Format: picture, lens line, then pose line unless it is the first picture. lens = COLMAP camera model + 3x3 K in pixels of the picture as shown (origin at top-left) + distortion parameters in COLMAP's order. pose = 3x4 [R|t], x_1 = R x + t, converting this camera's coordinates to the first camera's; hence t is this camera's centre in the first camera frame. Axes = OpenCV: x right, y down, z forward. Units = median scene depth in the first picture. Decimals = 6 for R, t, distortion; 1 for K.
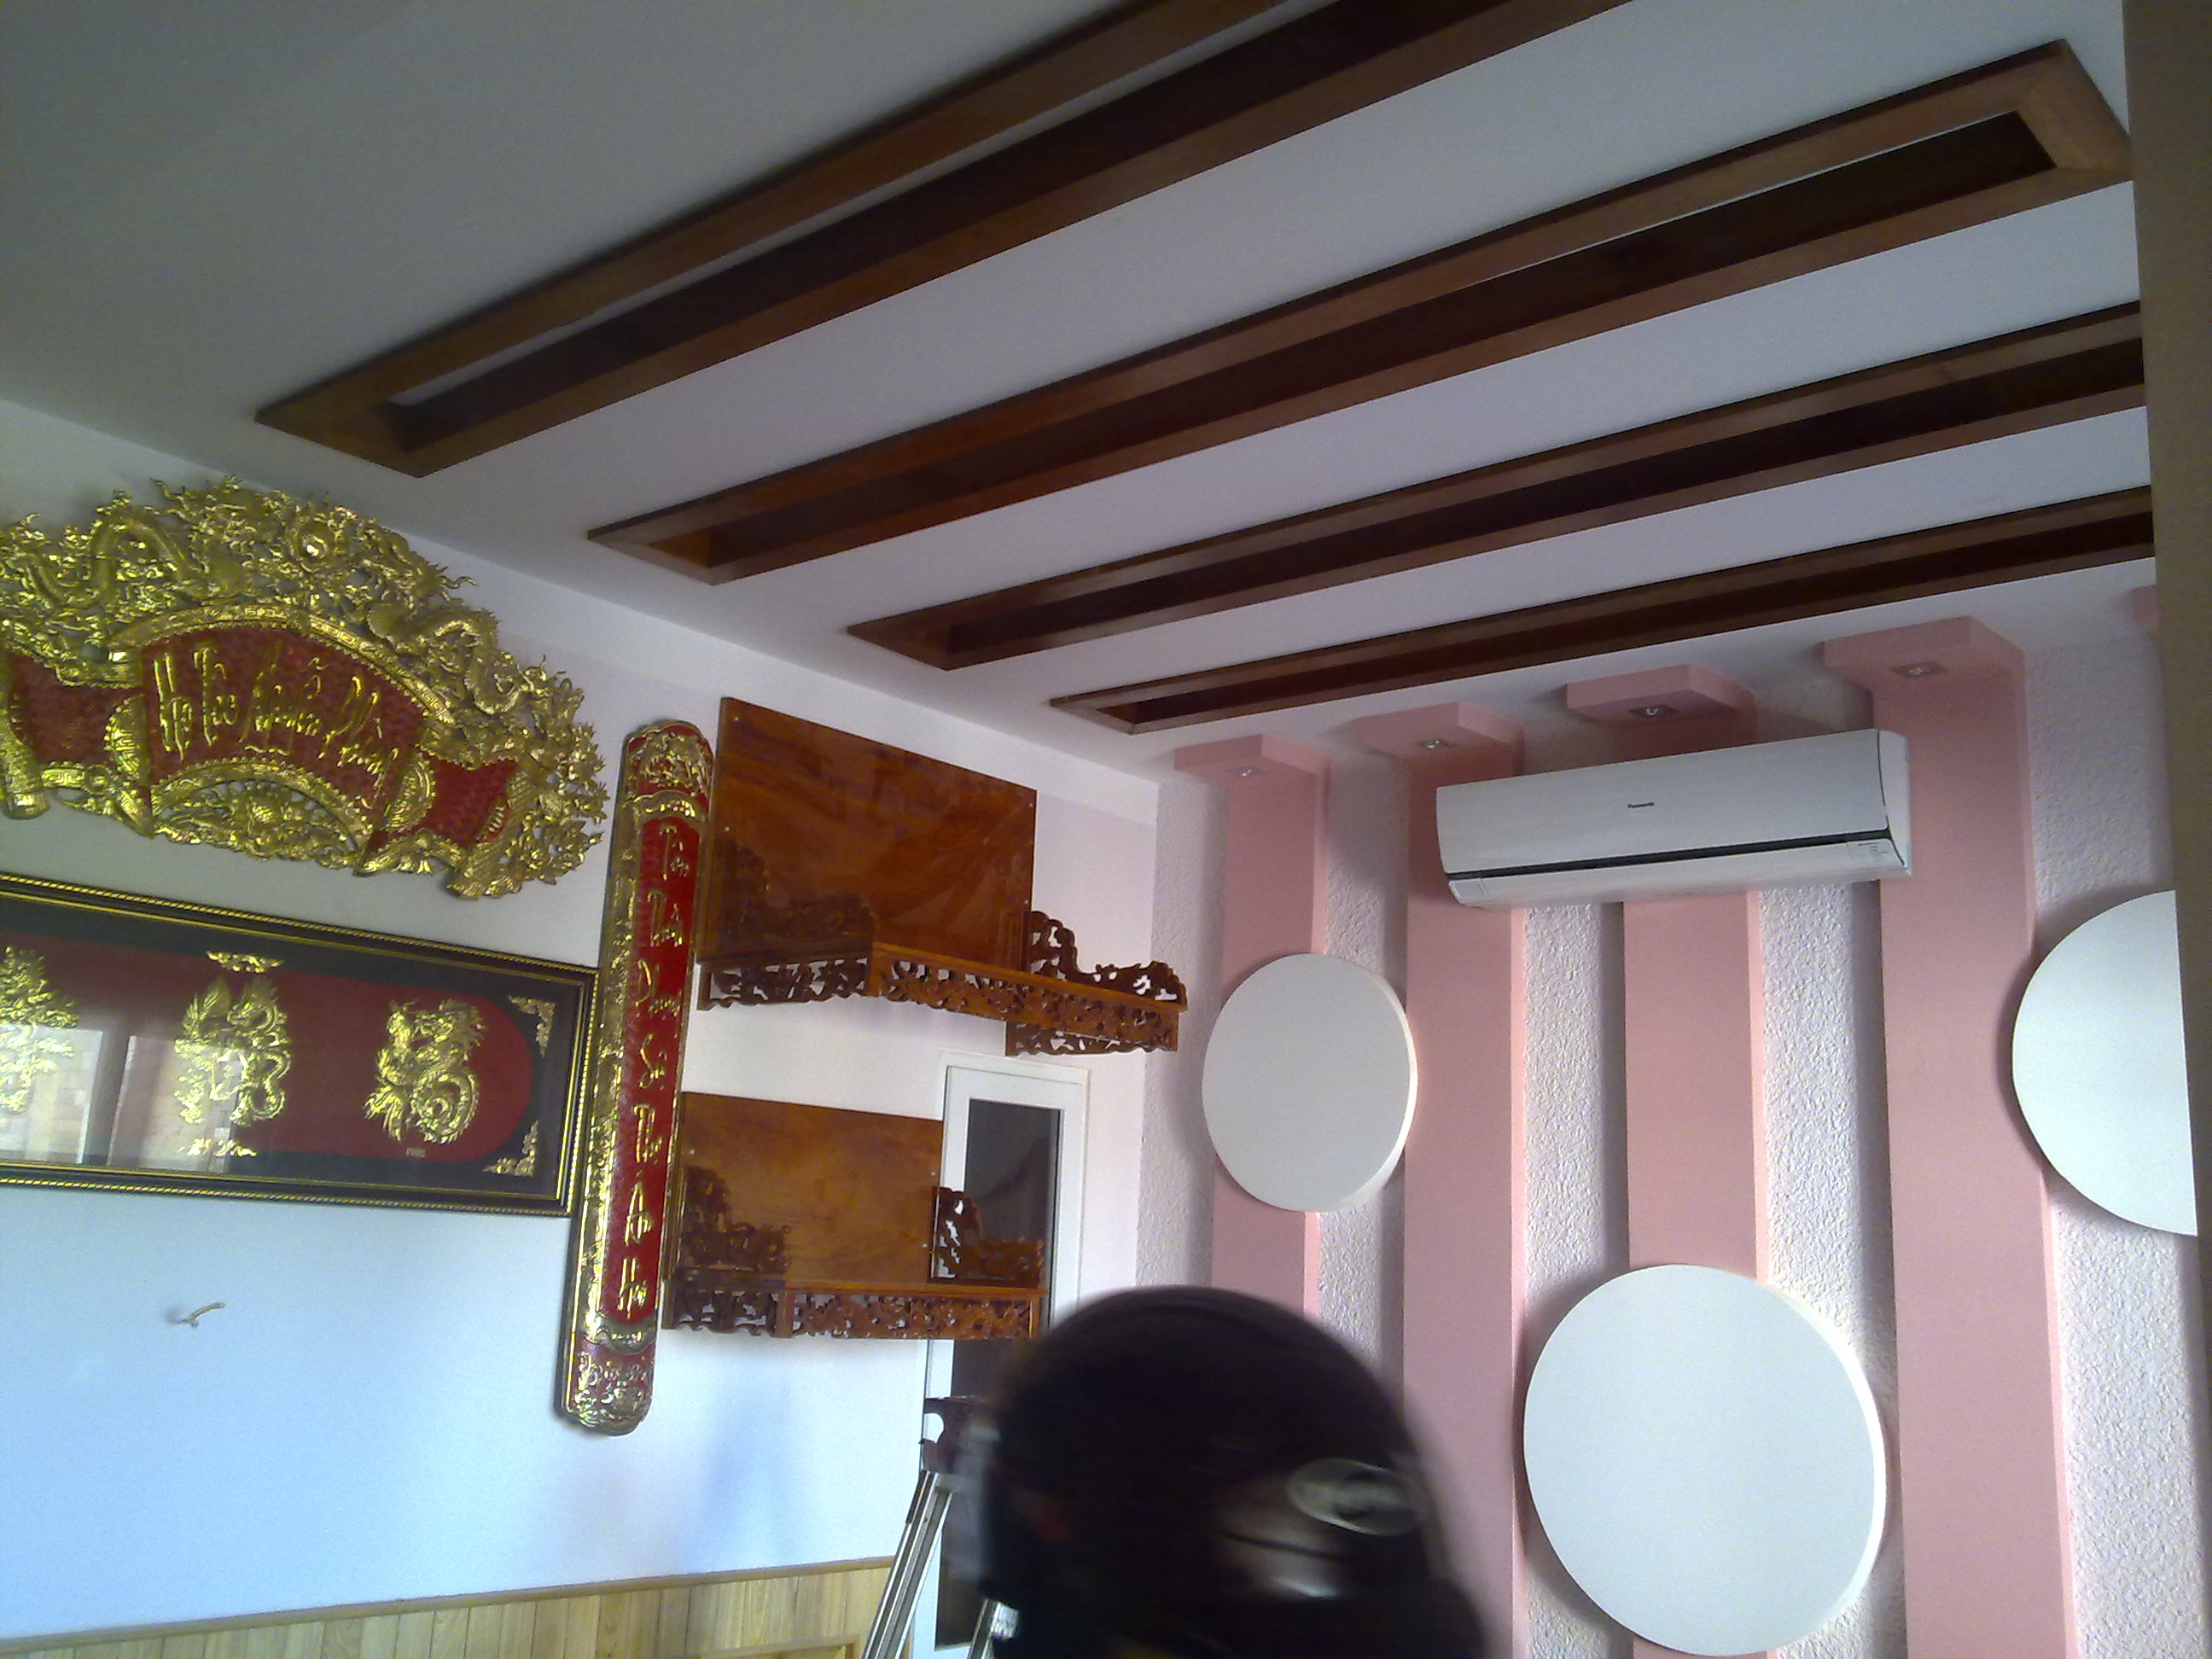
lens RADIAL K [[1993.2, 0, 1057.3], [0, 1993.2, 794.0], [0, 0, 1]] dist [0.130125, -0.295228]
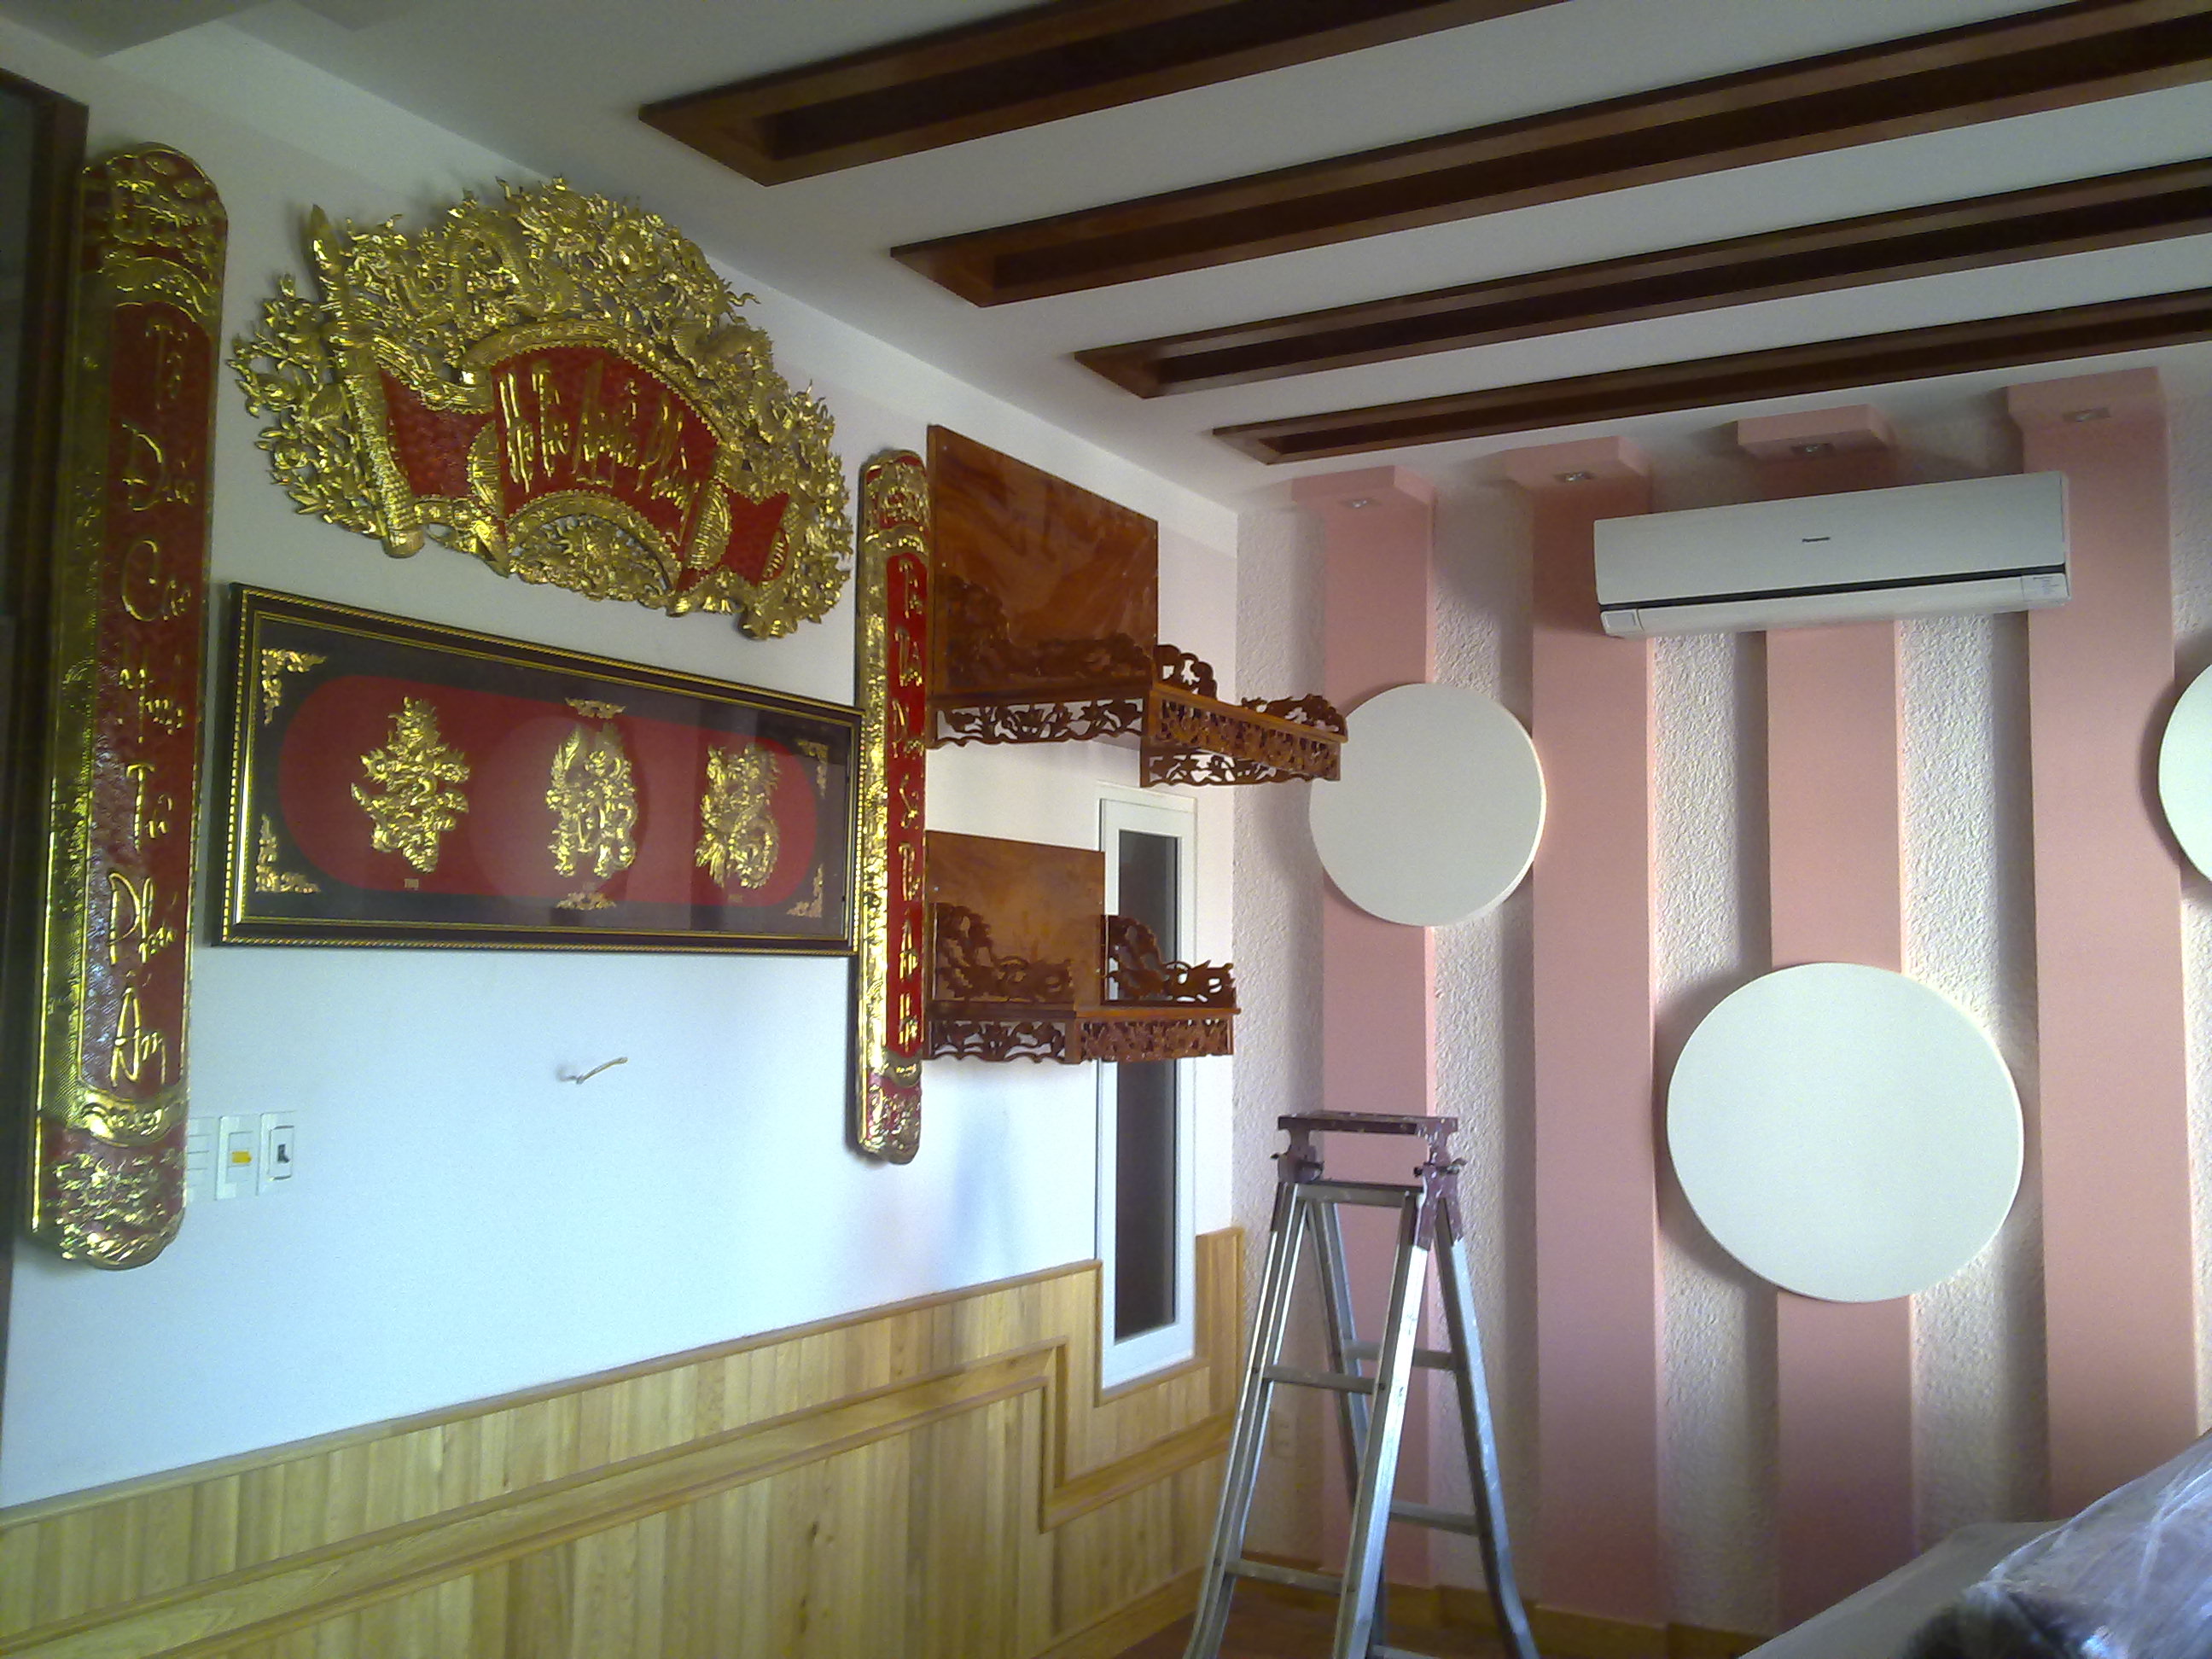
lens RADIAL K [[1993.2, 0, 1057.3], [0, 1993.2, 794.0], [0, 0, 1]] dist [0.130125, -0.295228]
pose [[0.981532, -0.020972, 0.190147, -0.319153], [-0.006316, 0.989878, 0.141781, -0.010613], [-0.191195, -0.140364, 0.971464, 0.028999]]
